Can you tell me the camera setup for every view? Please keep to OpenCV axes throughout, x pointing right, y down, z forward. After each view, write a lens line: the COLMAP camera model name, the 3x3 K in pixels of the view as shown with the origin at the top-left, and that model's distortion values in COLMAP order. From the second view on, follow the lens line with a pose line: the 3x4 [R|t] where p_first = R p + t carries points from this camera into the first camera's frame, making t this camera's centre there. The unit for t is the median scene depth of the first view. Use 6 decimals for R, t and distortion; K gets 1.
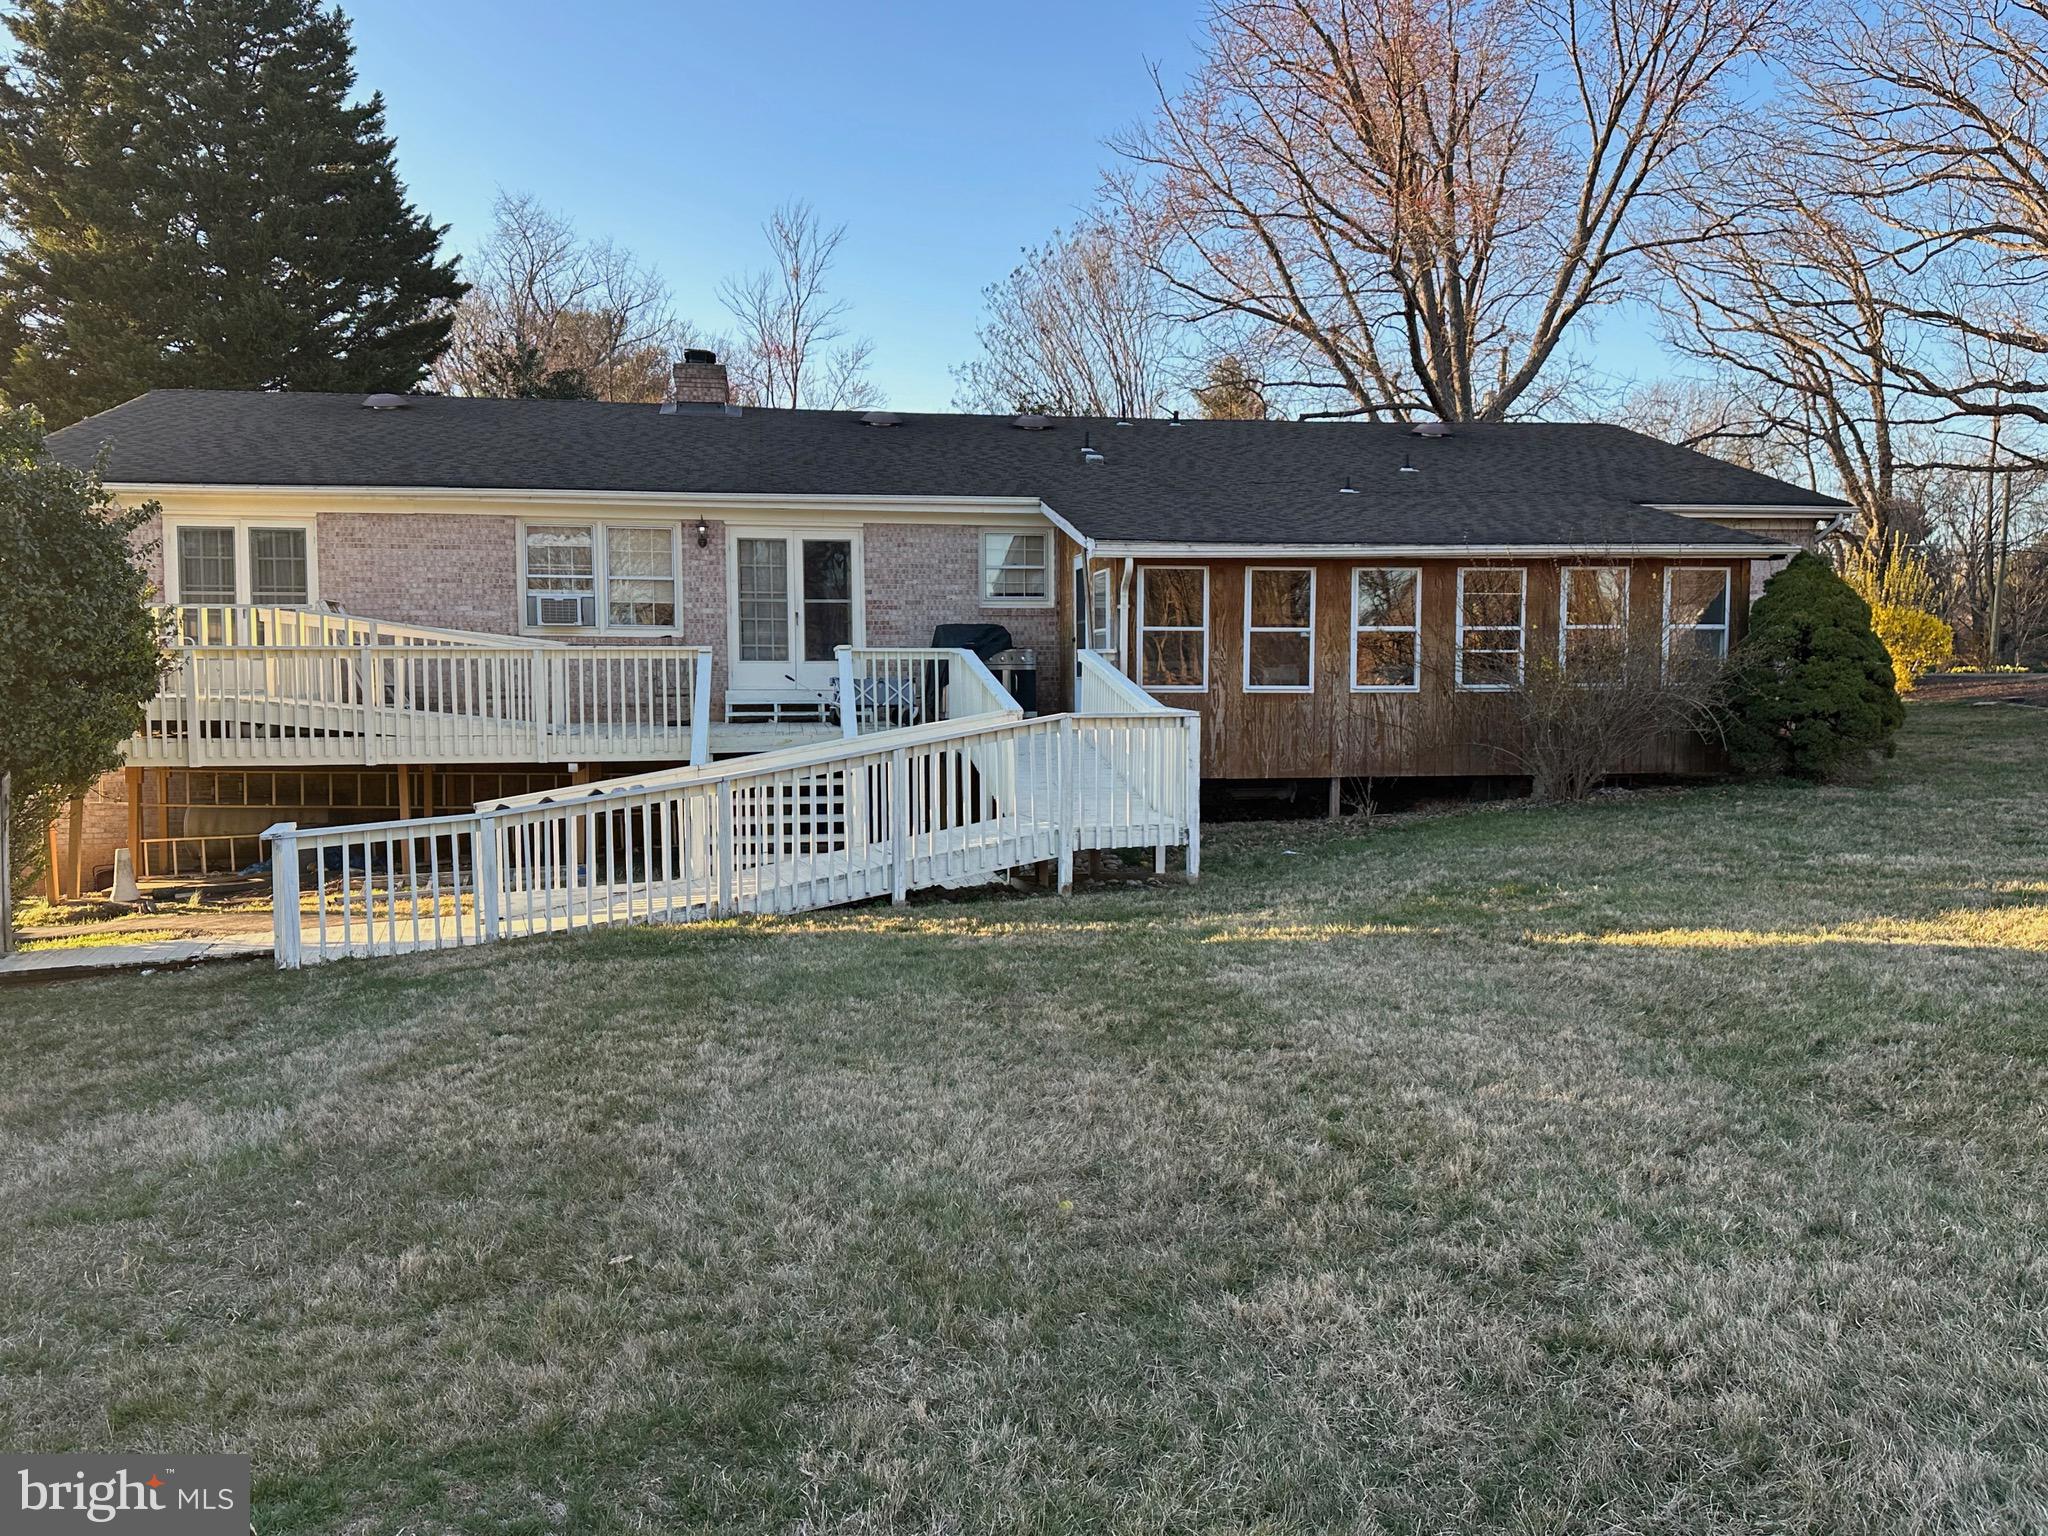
lens RADIAL K [[1609.0, 0, 1046.0], [0, 1609.0, 784.0], [0, 0, 1]] dist [0.086628, -0.076072]
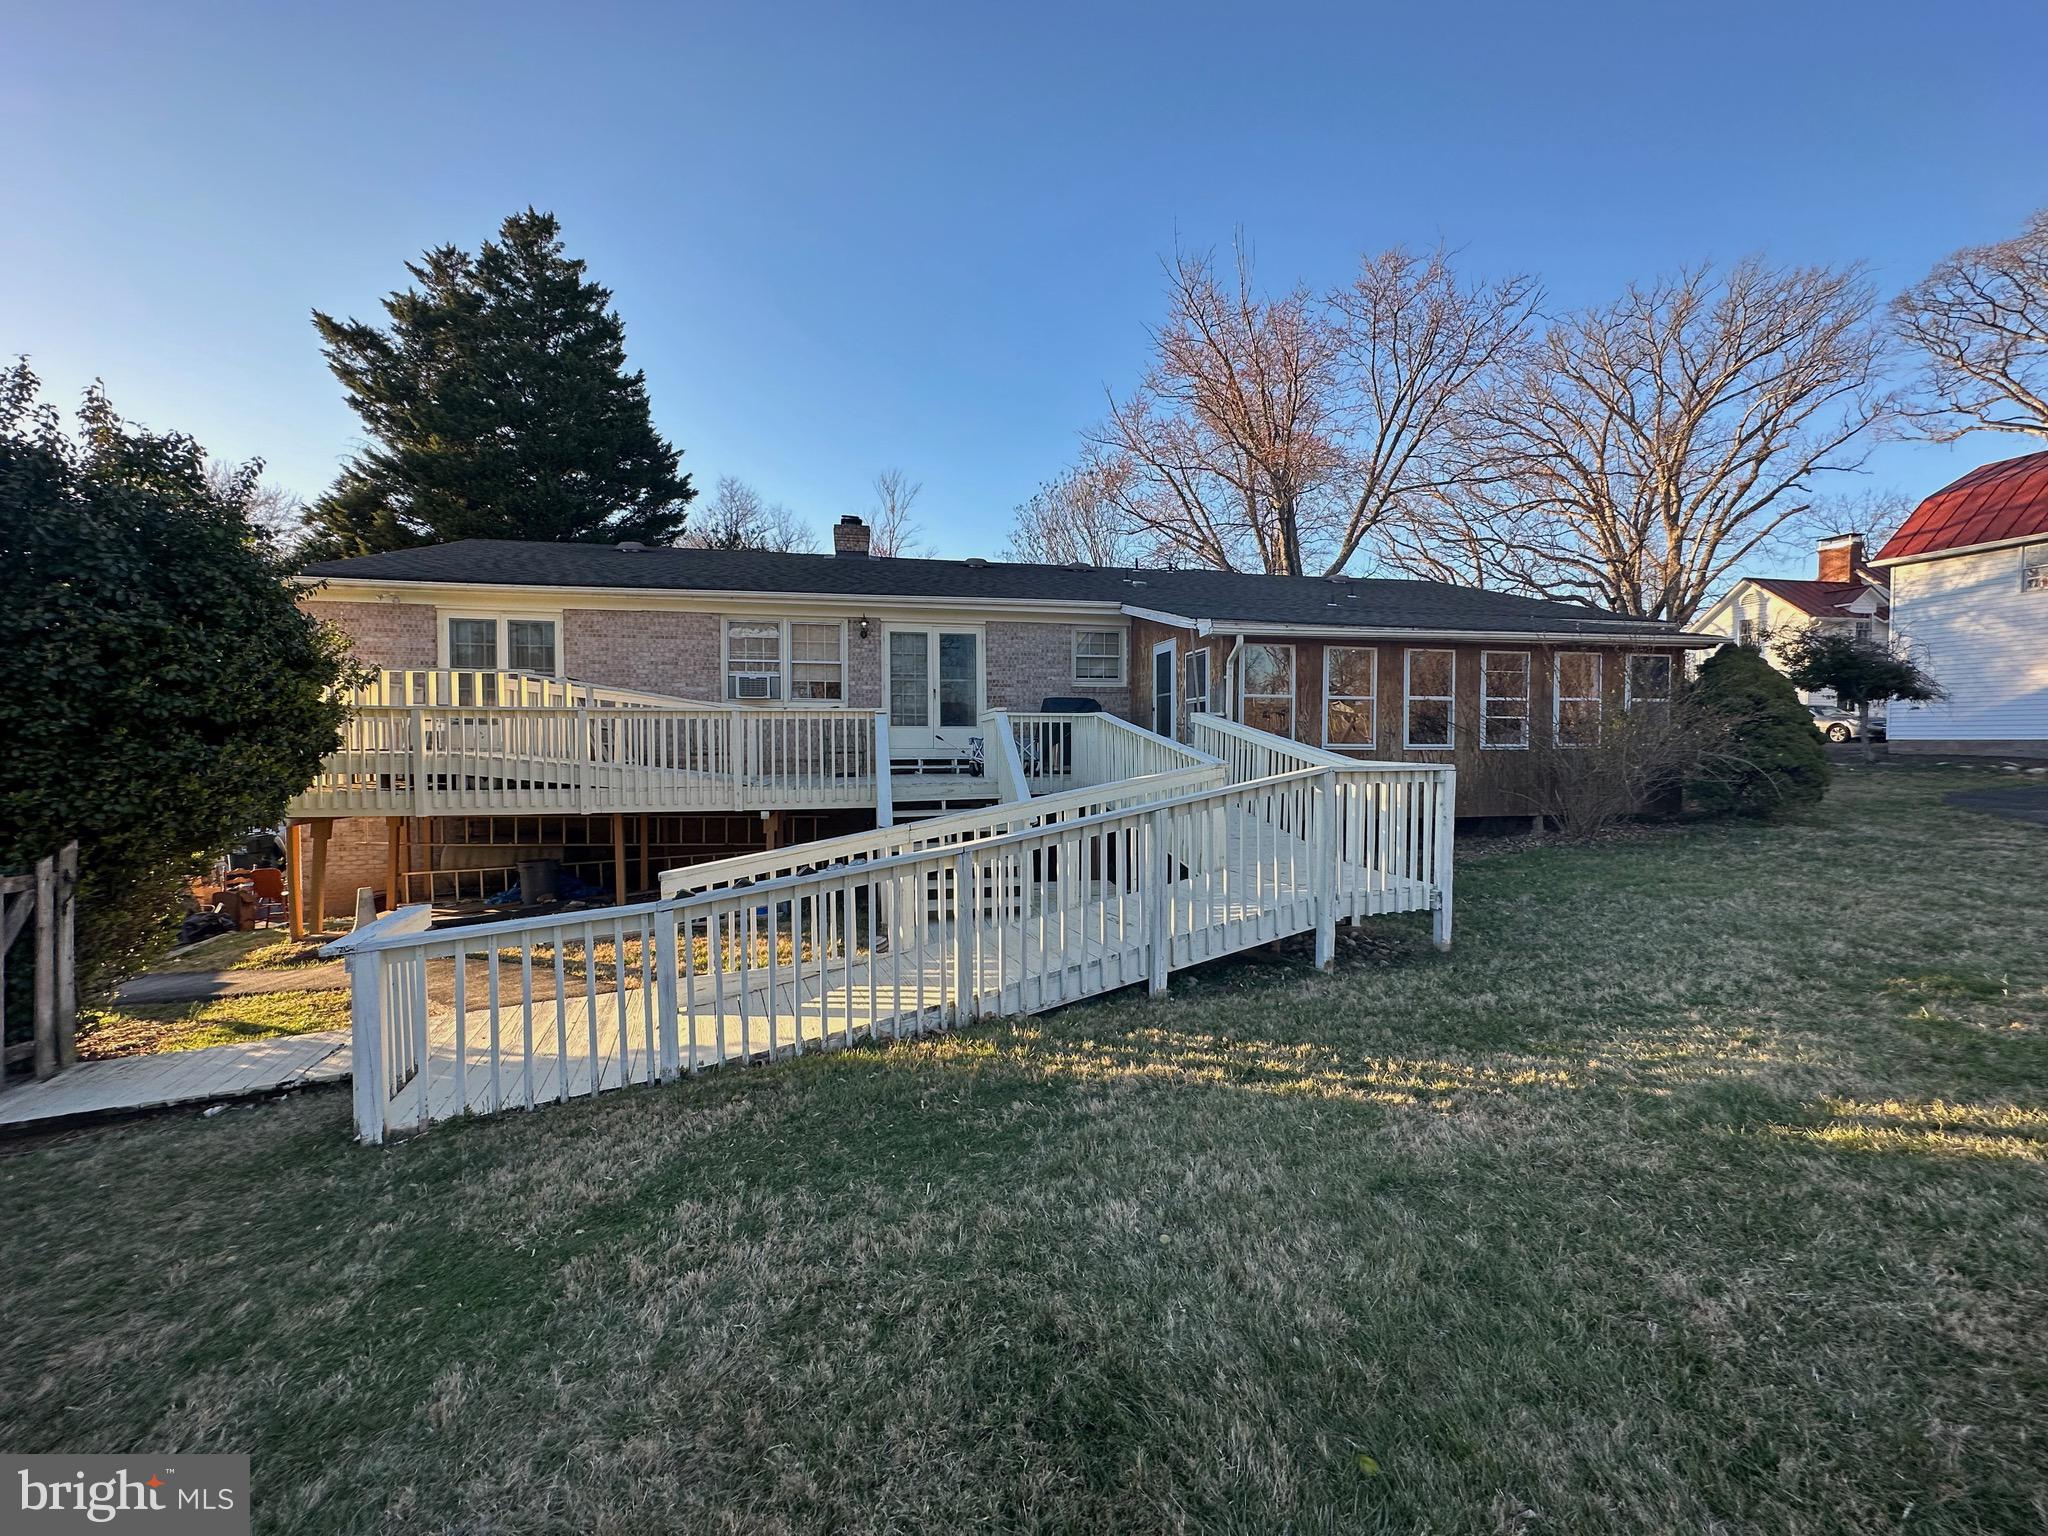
lens RADIAL K [[827.3, 0, 1026.0], [0, 827.3, 771.5], [0, 0, 1]] dist [0.002656, 0.002099]
pose [[0.999439, -0.000200, 0.033496, -0.106229], [0.001446, 0.999307, -0.037192, -0.015317], [-0.033465, 0.037220, 0.998747, 0.341663]]
